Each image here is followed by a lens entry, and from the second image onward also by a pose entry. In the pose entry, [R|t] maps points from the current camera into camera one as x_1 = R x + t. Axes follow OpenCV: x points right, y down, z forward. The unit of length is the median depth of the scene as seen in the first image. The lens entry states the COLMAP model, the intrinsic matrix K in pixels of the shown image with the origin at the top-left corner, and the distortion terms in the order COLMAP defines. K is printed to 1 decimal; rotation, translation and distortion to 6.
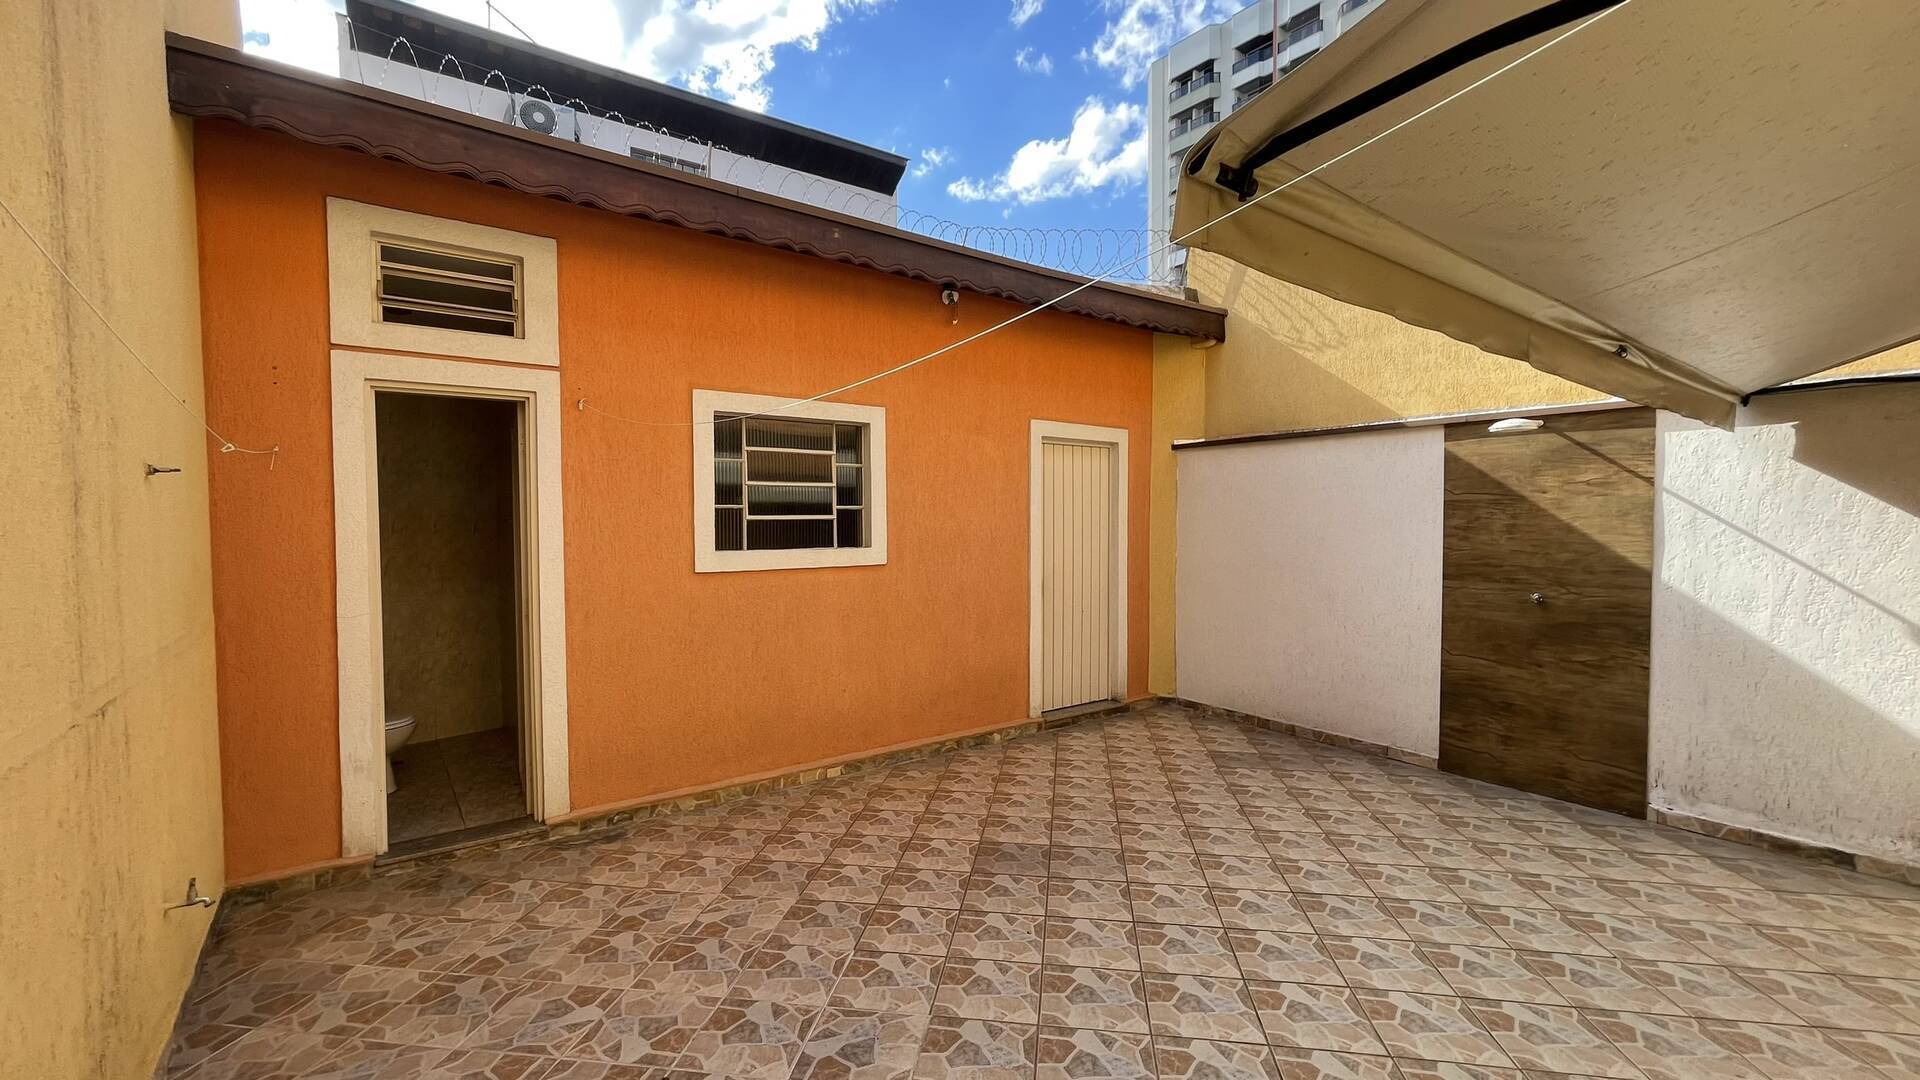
lens RADIAL K [[773.5, 0, 962.1], [0, 773.5, 545.3], [0, 0, 1]] dist [-0.002956, -0.000653]
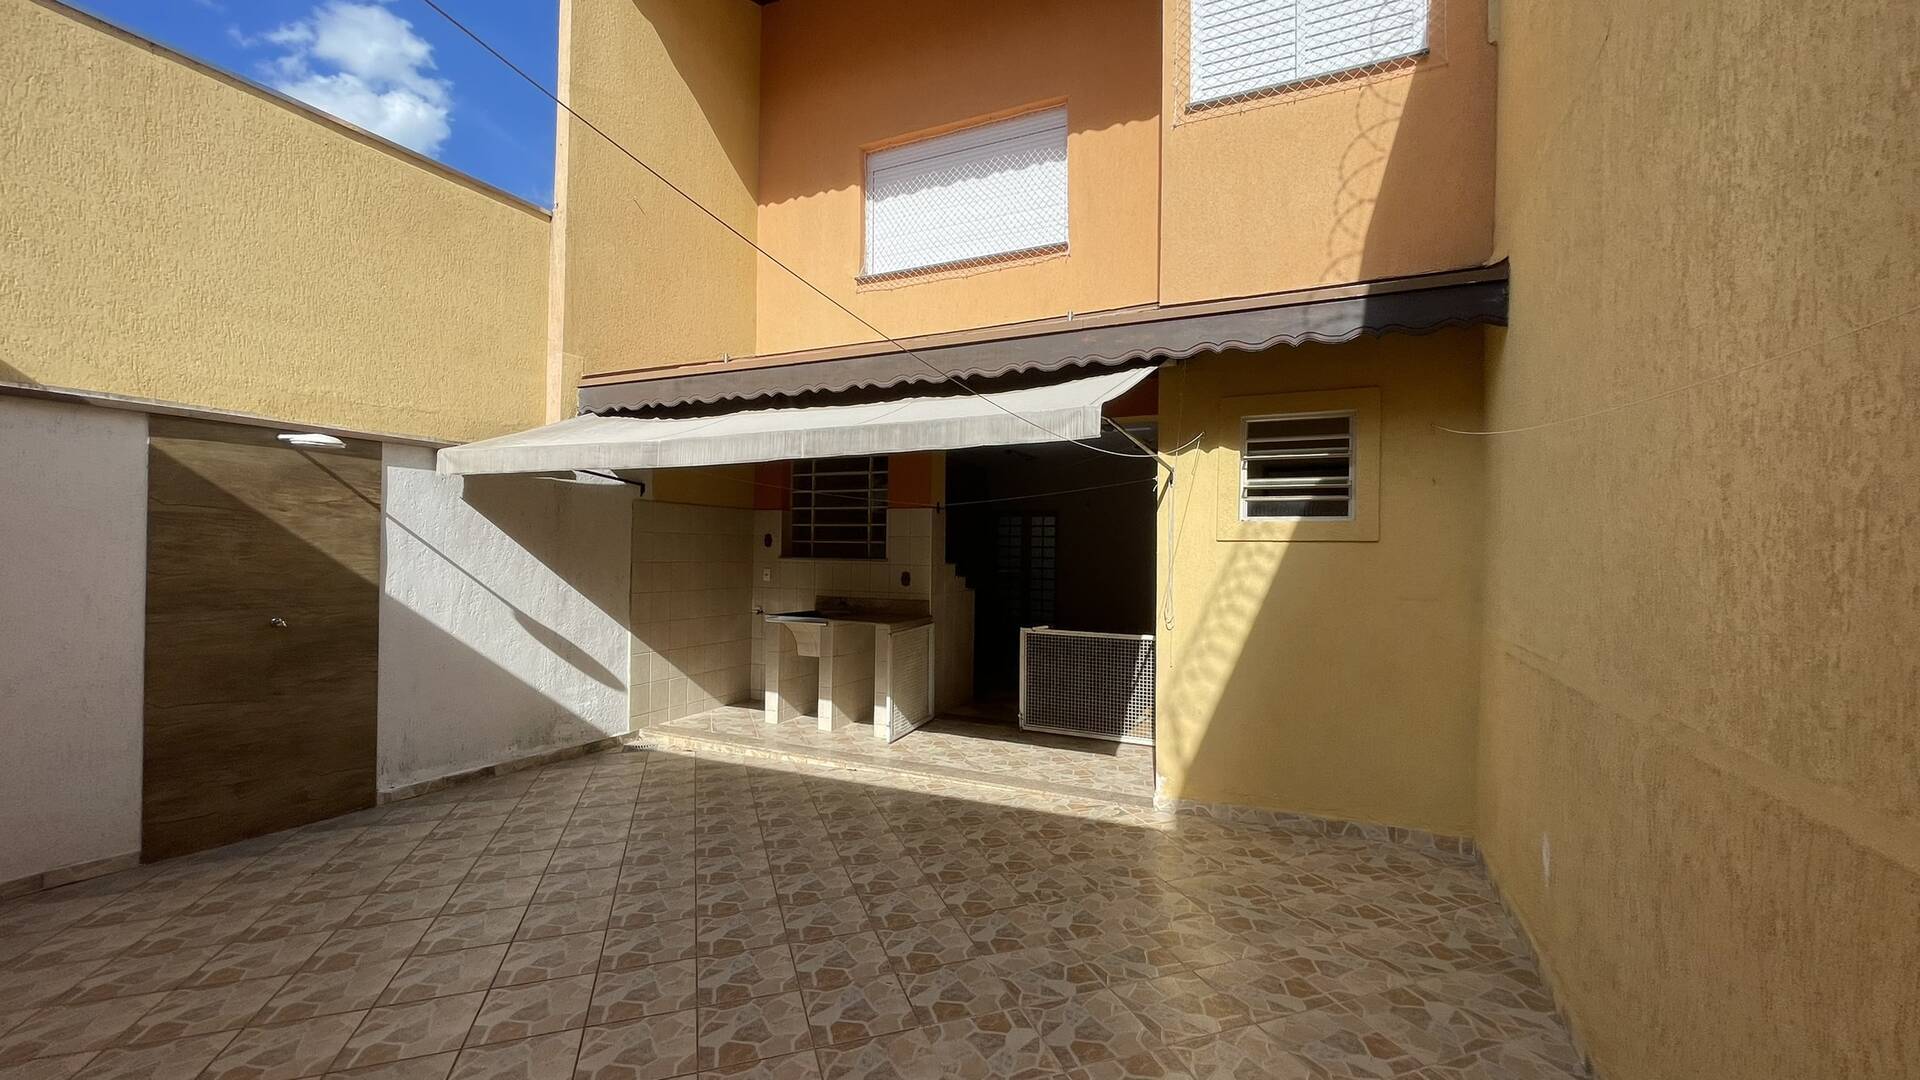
lens RADIAL K [[773.5, 0, 962.1], [0, 773.5, 545.3], [0, 0, 1]] dist [-0.002956, -0.000653]
pose [[-0.457289, 0.004434, 0.889307, -0.494560], [0.017307, 0.999843, 0.003914, -0.015153], [-0.889150, 0.017181, -0.457294, 0.718095]]
